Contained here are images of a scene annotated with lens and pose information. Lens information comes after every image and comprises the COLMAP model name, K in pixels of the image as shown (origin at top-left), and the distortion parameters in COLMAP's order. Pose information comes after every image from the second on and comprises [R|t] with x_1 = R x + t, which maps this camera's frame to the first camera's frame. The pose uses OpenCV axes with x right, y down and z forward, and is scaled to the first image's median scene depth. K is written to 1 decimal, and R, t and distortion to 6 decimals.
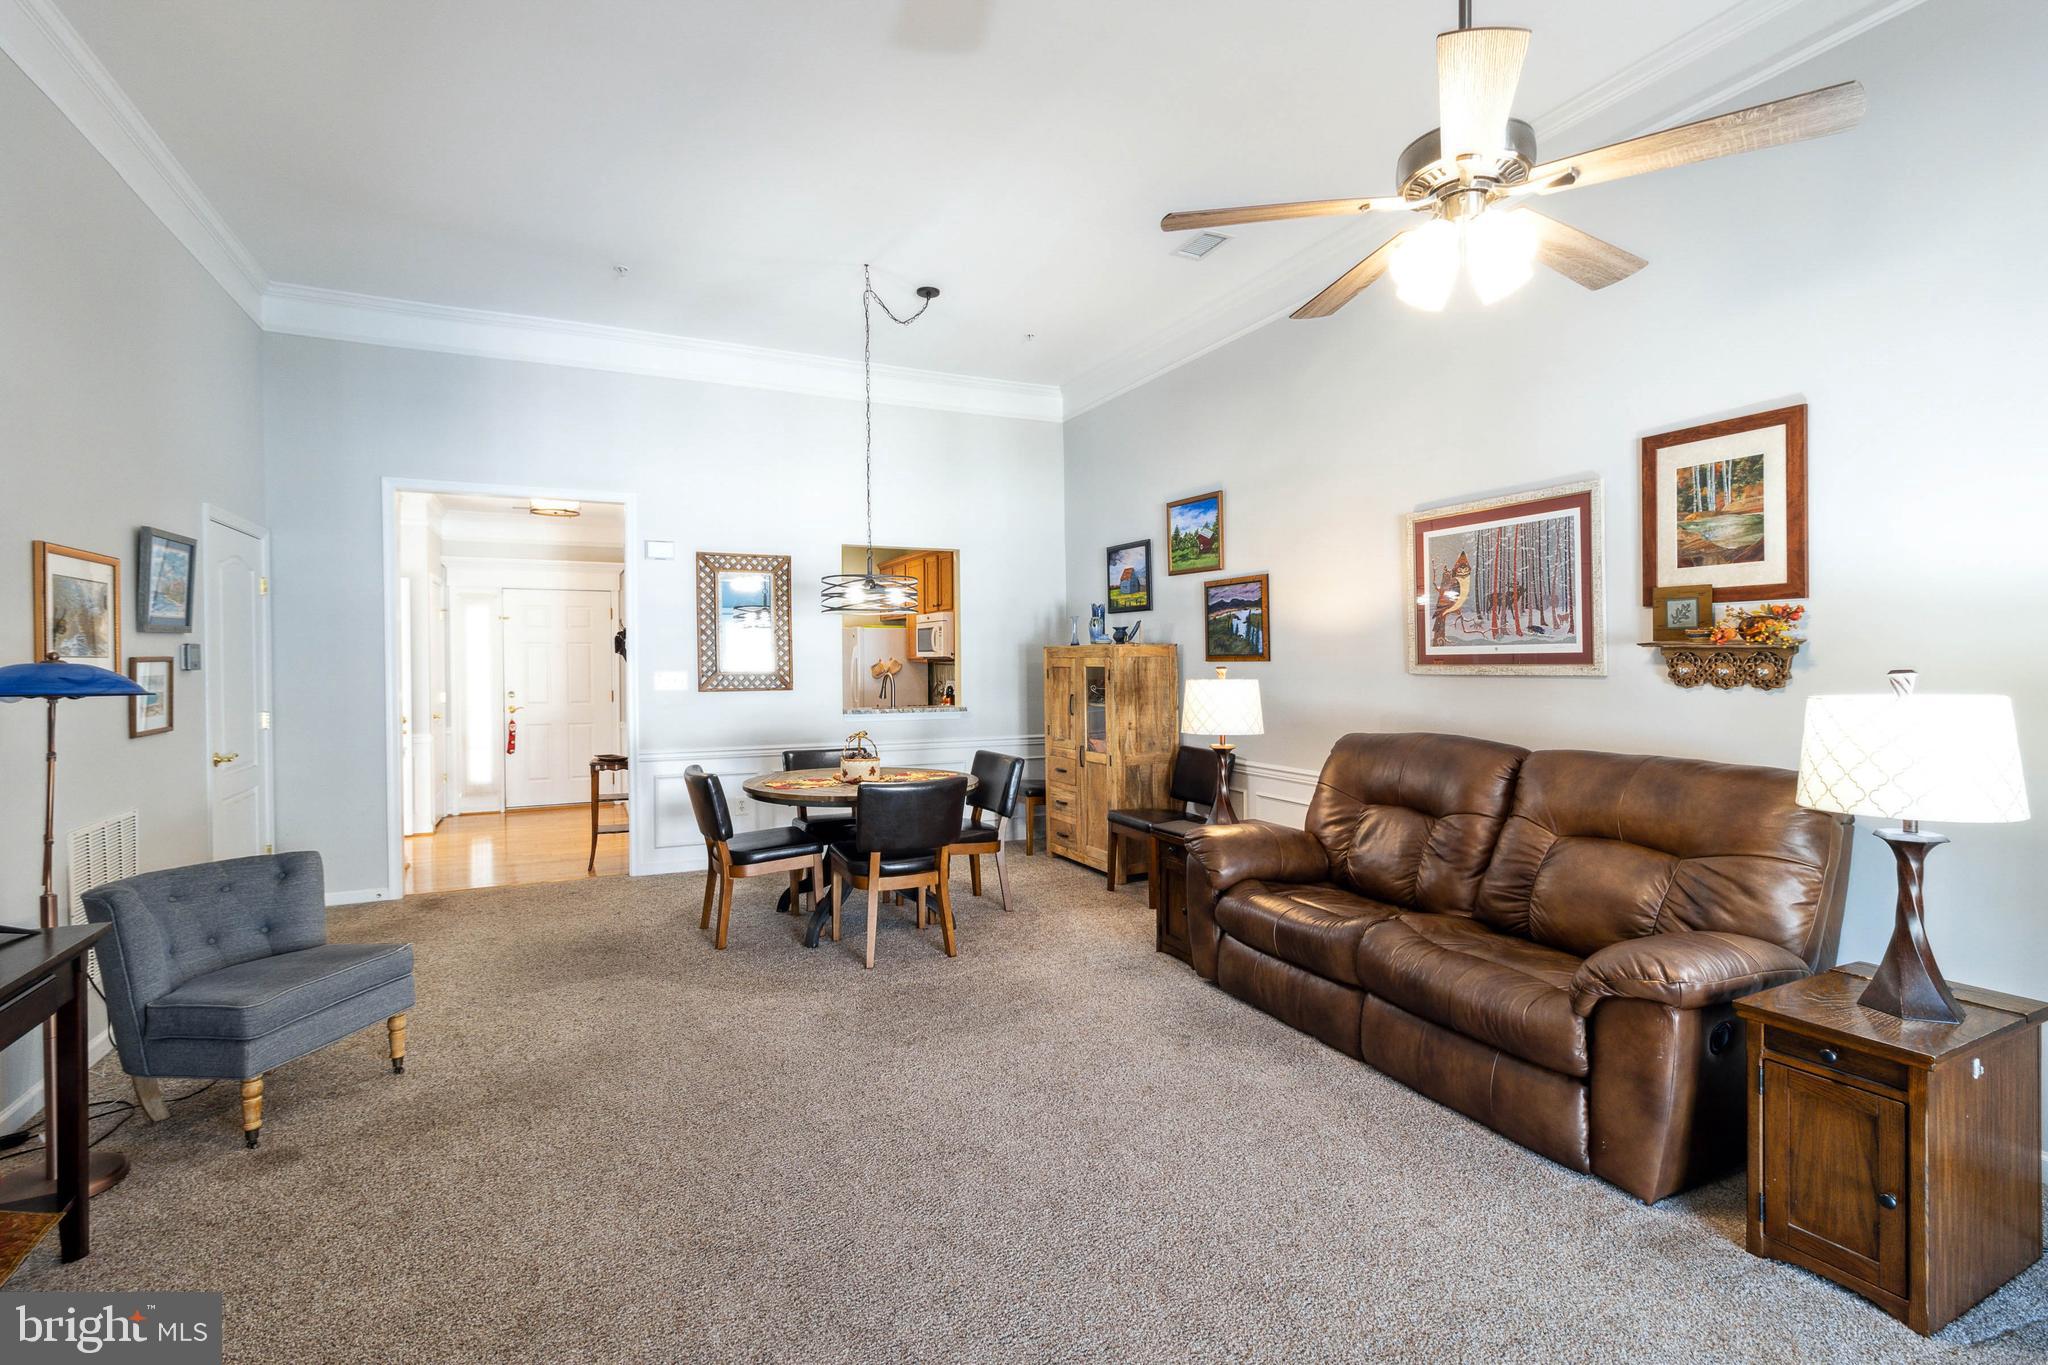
lens RADIAL K [[958.5, 0, 1025.1], [0, 958.5, 666.9], [0, 0, 1]] dist [0.011899, 0.000171]
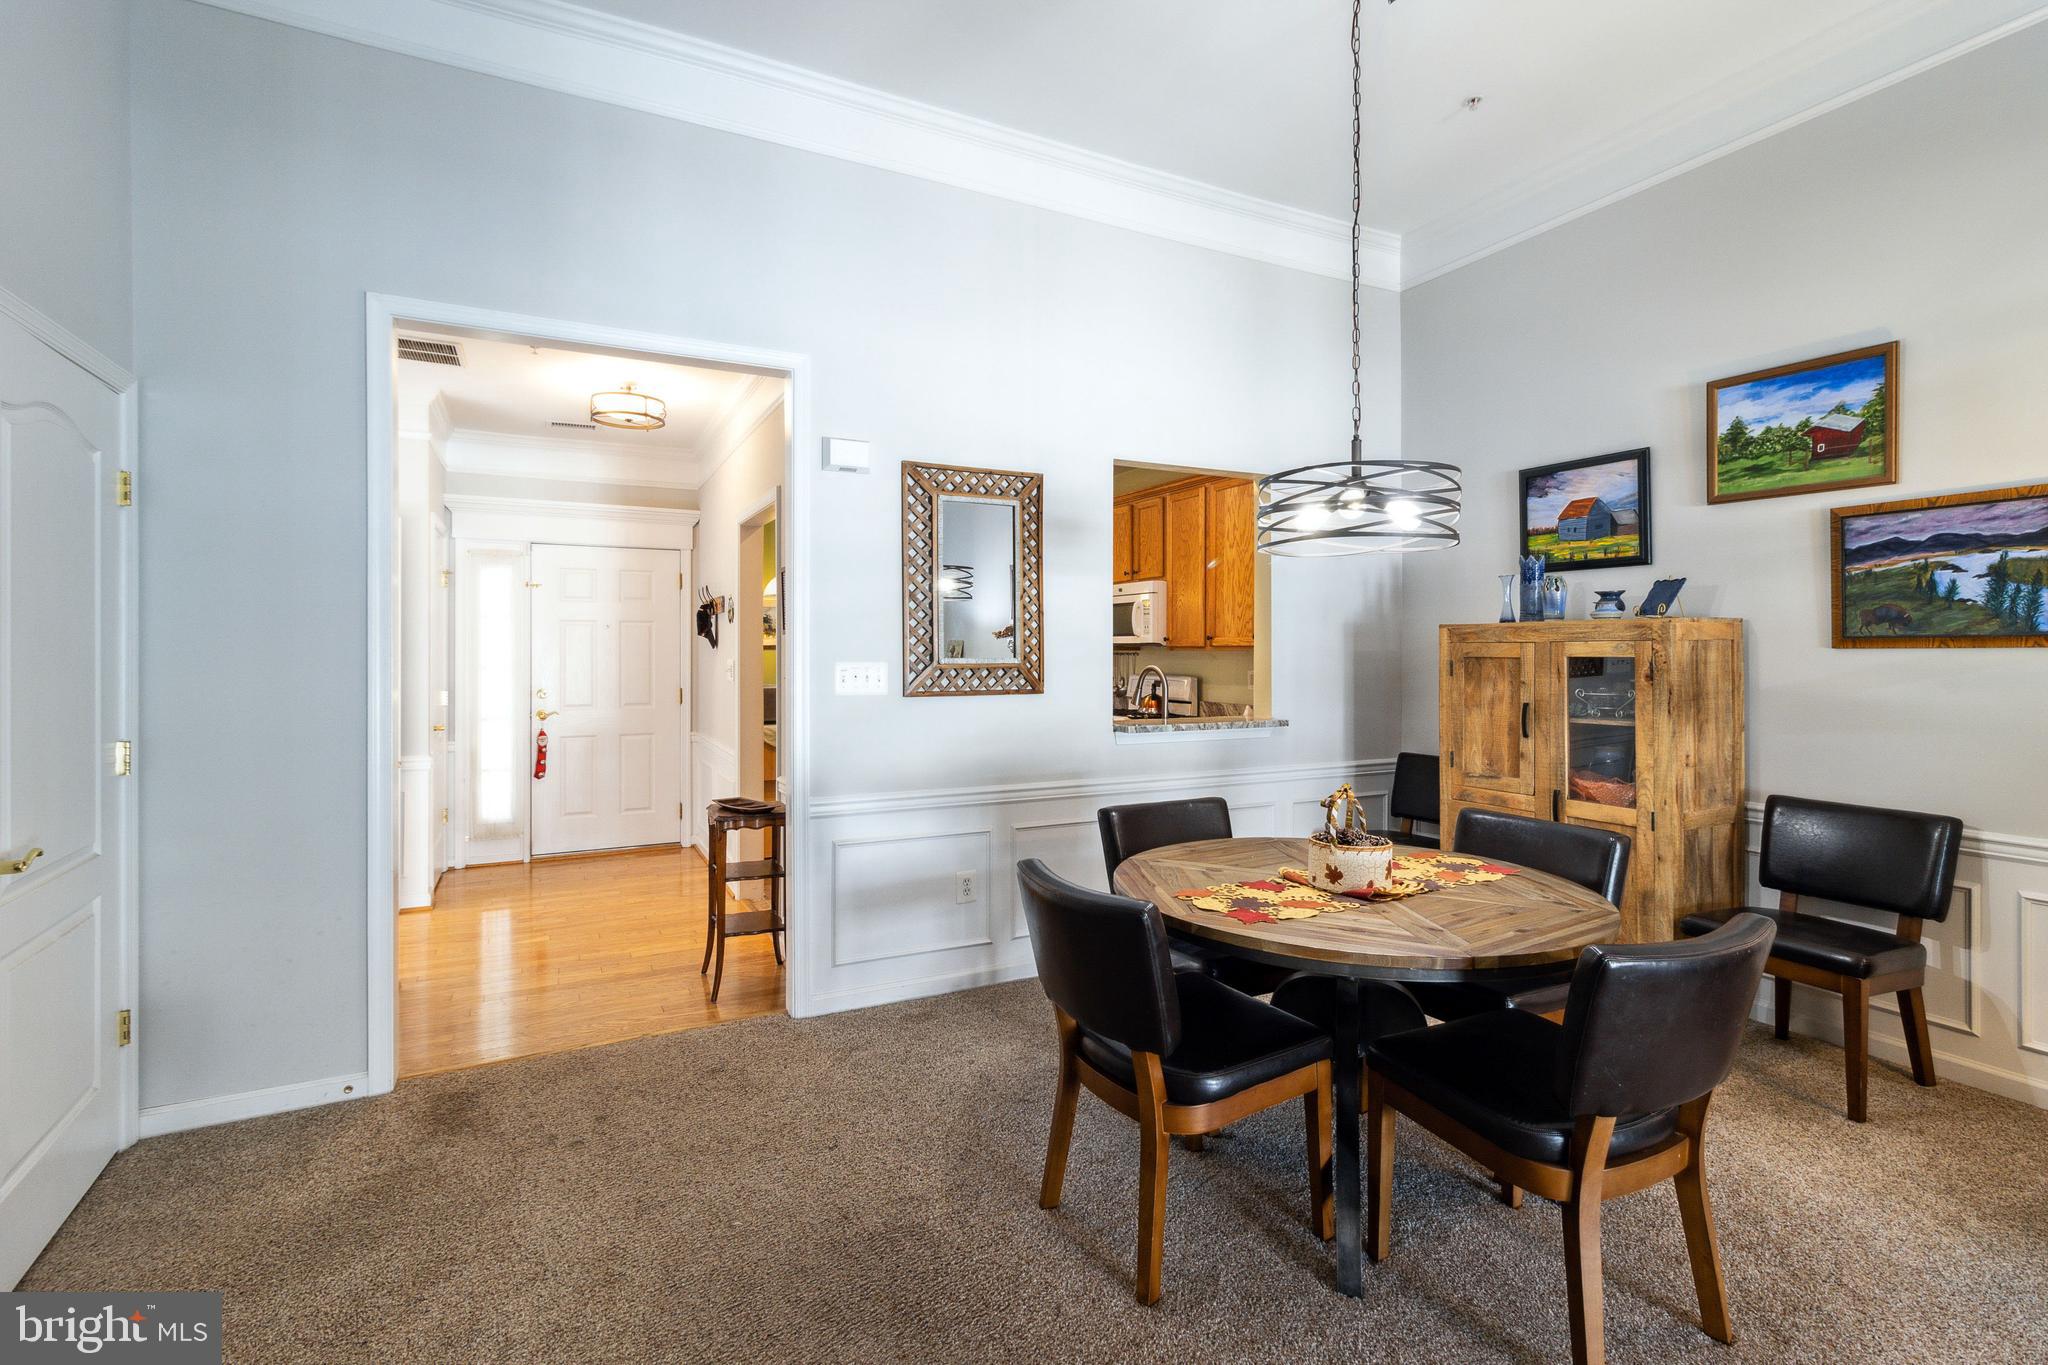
lens RADIAL K [[943.7, 0, 1023.8], [0, 943.7, 643.0], [0, 0, 1]] dist [0.010012, 0.000069]
pose [[0.999517, 0.004466, 0.030748, -0.283917], [-0.003937, 0.999844, -0.017231, 0.002558], [-0.030820, 0.017101, 0.999379, 0.415196]]
